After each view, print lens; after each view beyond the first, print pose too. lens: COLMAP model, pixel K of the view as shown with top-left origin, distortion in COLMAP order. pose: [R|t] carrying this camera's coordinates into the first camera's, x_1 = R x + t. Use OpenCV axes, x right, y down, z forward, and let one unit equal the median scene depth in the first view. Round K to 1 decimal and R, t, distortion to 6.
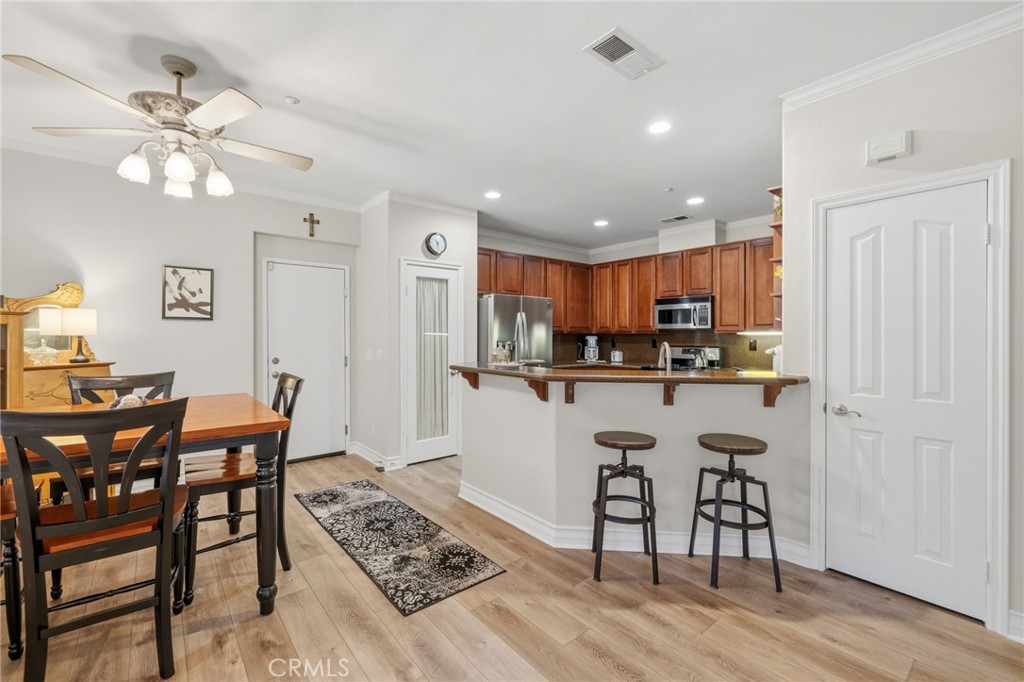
lens RADIAL K [[438.5, 0, 502.2], [0, 438.5, 336.3], [0, 0, 1]] dist [0.006232, -0.000830]
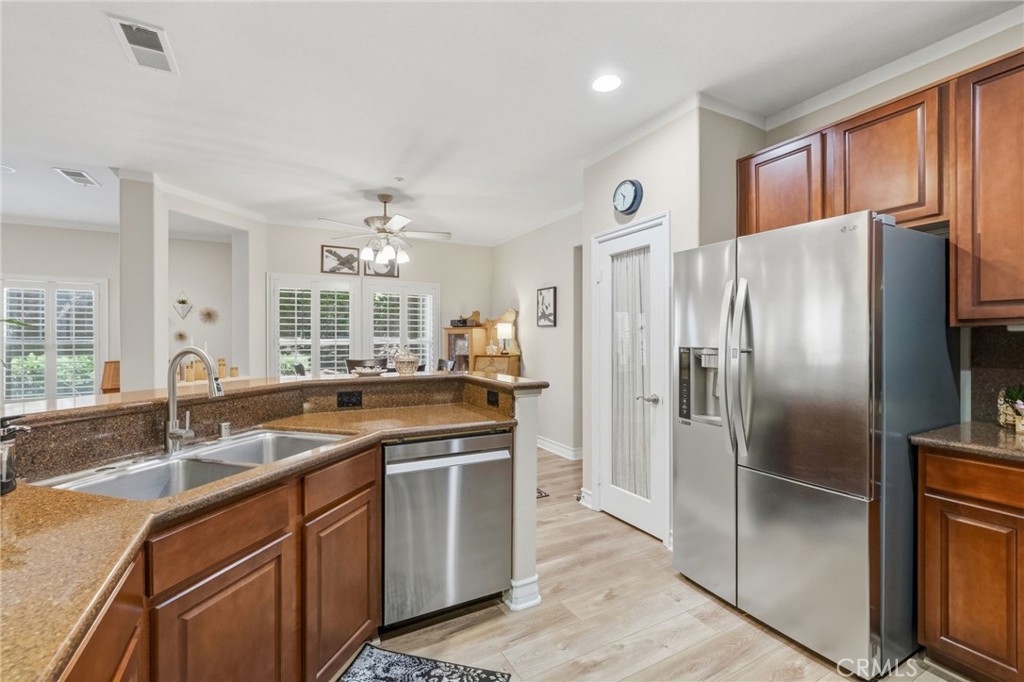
lens RADIAL K [[438.5, 0, 505.2], [0, 438.5, 340.5], [0, 0, 1]] dist [0.006232, -0.000830]
pose [[-0.181263, -0.001161, -0.983434, 0.725772], [-0.001308, 0.999999, -0.000939, 0.005858], [0.983434, 0.001116, -0.181265, 1.286136]]
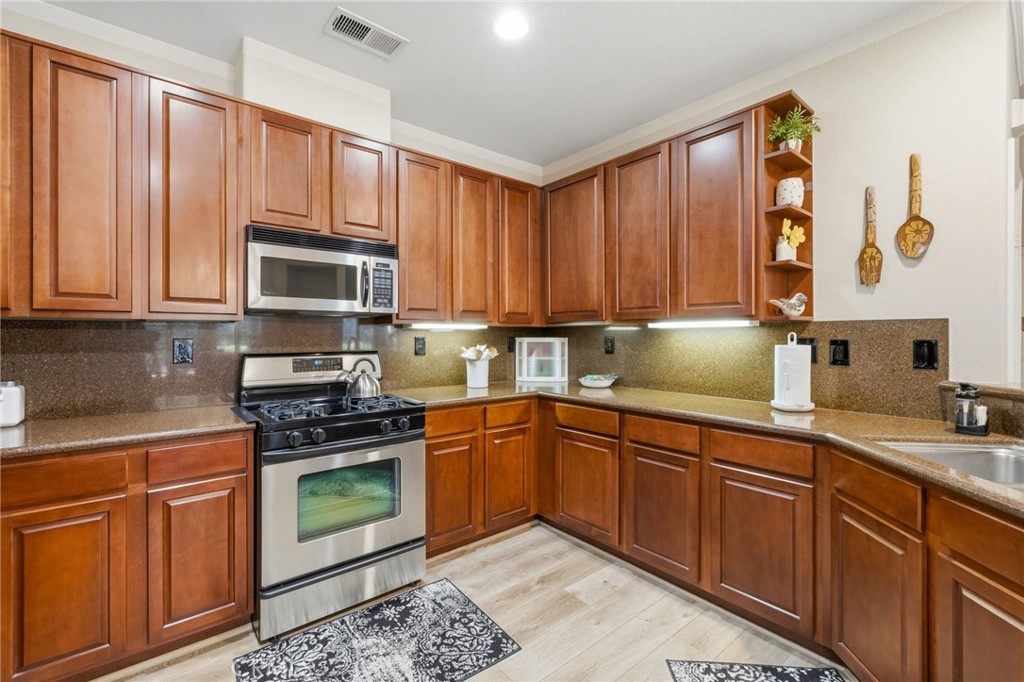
lens RADIAL K [[438.5, 0, 505.7], [0, 438.5, 334.3], [0, 0, 1]] dist [0.006232, -0.000830]
pose [[-0.005025, 0.002061, 0.999985, -0.011260], [0.002114, 0.999996, -0.002051, 0.009253], [-0.999985, 0.002103, -0.005029, 1.372926]]
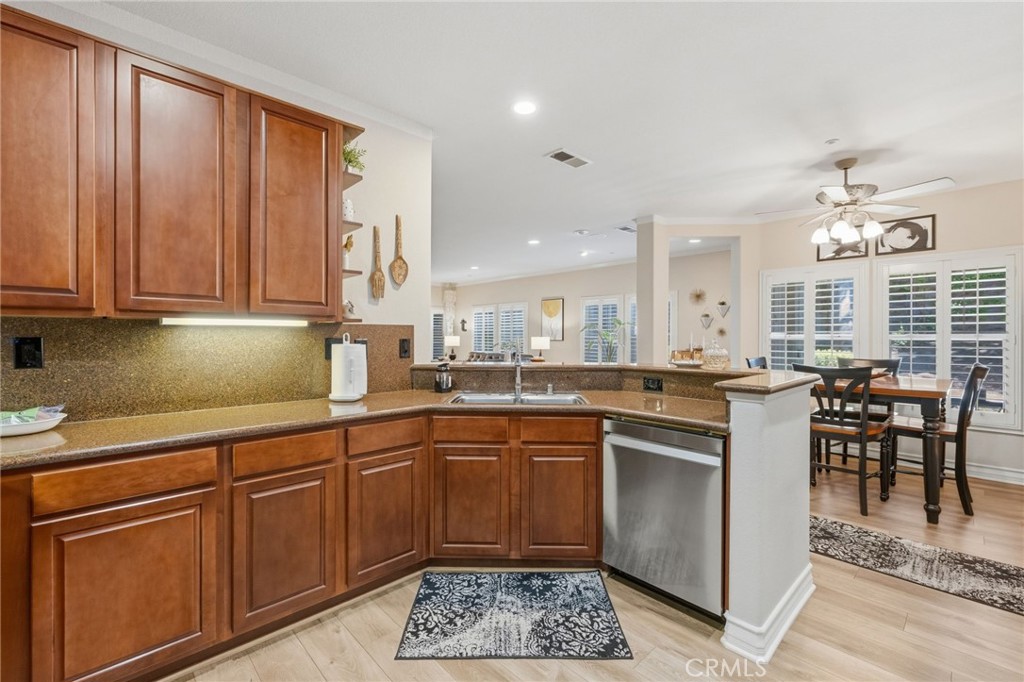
lens RADIAL K [[438.5, 0, 513.4], [0, 438.5, 334.4], [0, 0, 1]] dist [0.006232, -0.000830]
pose [[-0.996186, -0.005101, -0.087102, 0.412261], [-0.005121, 0.999987, 0.000007, 0.006968], [0.087100, 0.000453, -0.996199, 1.711357]]
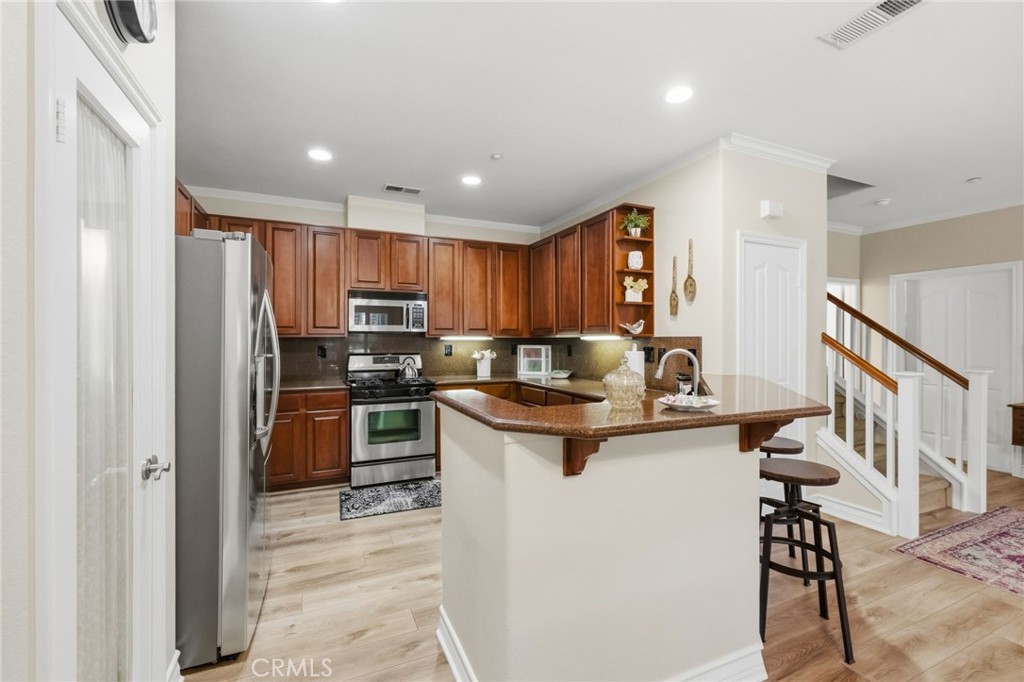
lens RADIAL K [[438.5, 0, 509.5], [0, 438.5, 338.9], [0, 0, 1]] dist [0.006232, -0.000830]
pose [[0.255471, 0.002252, 0.966814, -0.481130], [0.000825, 0.999996, -0.002548, -0.003336], [-0.966816, 0.001448, 0.255469, 0.972905]]
